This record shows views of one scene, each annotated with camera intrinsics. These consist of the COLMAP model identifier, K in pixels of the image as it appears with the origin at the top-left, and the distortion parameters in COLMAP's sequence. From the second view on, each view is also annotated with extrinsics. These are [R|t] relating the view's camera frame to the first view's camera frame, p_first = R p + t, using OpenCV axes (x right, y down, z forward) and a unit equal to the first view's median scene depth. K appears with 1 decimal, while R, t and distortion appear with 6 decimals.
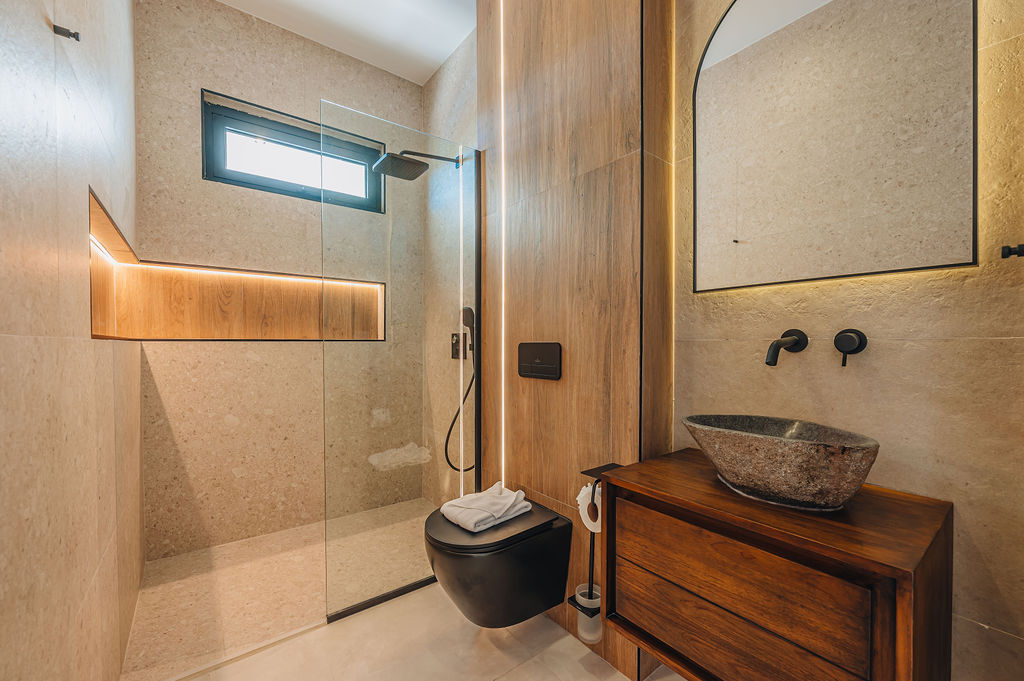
lens RADIAL K [[409.1, 0, 506.3], [0, 409.1, 345.5], [0, 0, 1]] dist [-0.000091, 0.000042]
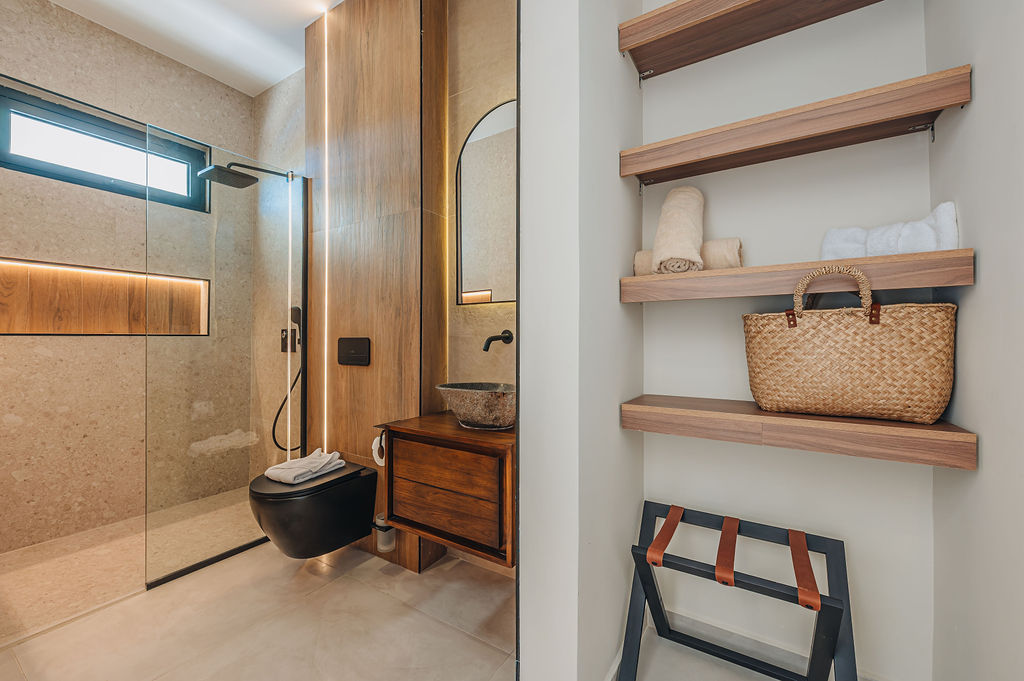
lens RADIAL K [[409.1, 0, 514.1], [0, 409.1, 332.9], [0, 0, 1]] dist [-0.000091, 0.000042]
pose [[0.934413, 0.005191, 0.356153, 0.087843], [0.001095, 0.999847, -0.017446, 0.001221], [-0.356189, 0.016692, 0.934265, -0.372941]]
